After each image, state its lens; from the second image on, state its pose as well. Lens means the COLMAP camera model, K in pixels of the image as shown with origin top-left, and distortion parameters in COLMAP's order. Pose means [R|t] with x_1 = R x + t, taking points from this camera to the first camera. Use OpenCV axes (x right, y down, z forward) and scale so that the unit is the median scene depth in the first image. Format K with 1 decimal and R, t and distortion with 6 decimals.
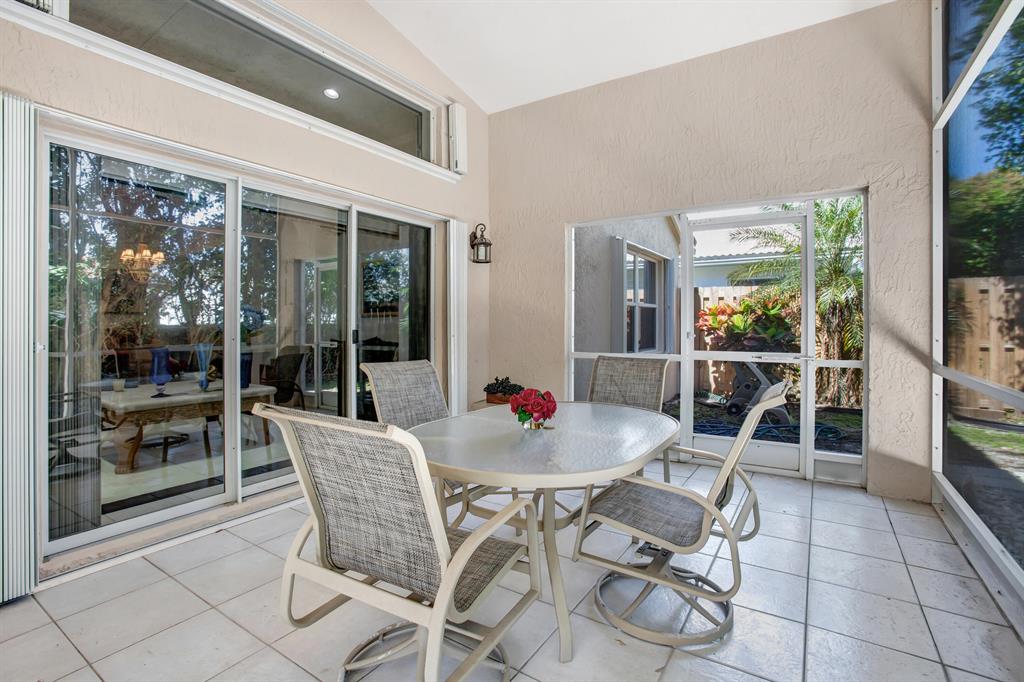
lens RADIAL K [[485.0, 0, 505.6], [0, 485.0, 324.2], [0, 0, 1]] dist [-0.083088, 0.036473]
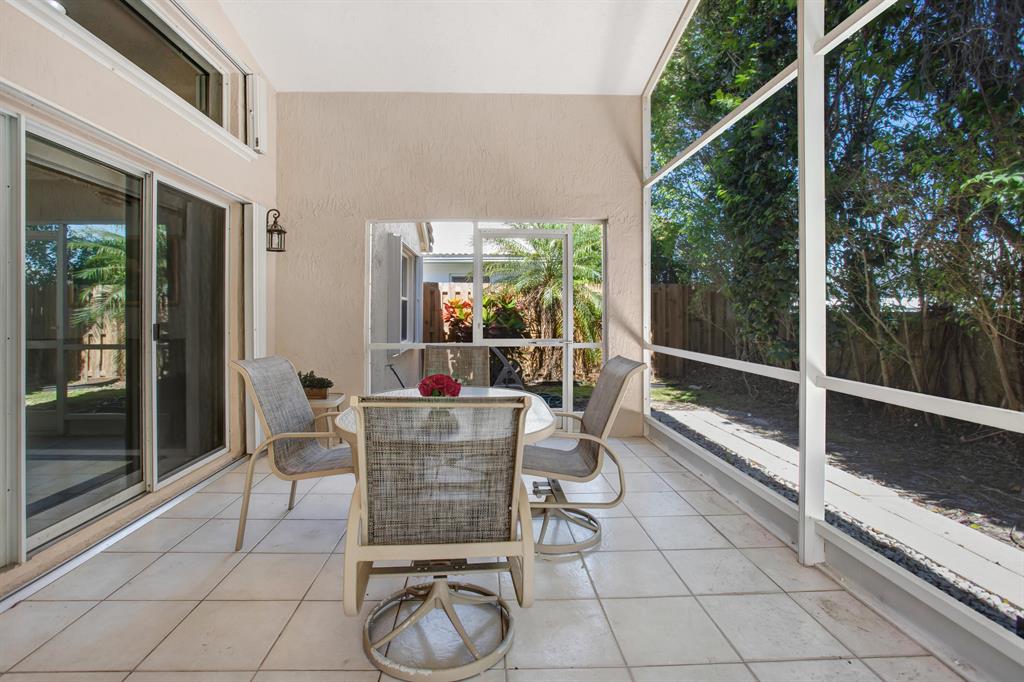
lens RADIAL K [[487.3, 0, 508.1], [0, 487.3, 314.0], [0, 0, 1]] dist [-0.080649, 0.036858]
pose [[0.810562, 0.000816, 0.585652, -0.239722], [0.000434, 0.999998, -0.001994, -0.003697], [-0.585653, 0.001871, 0.810560, -0.010154]]
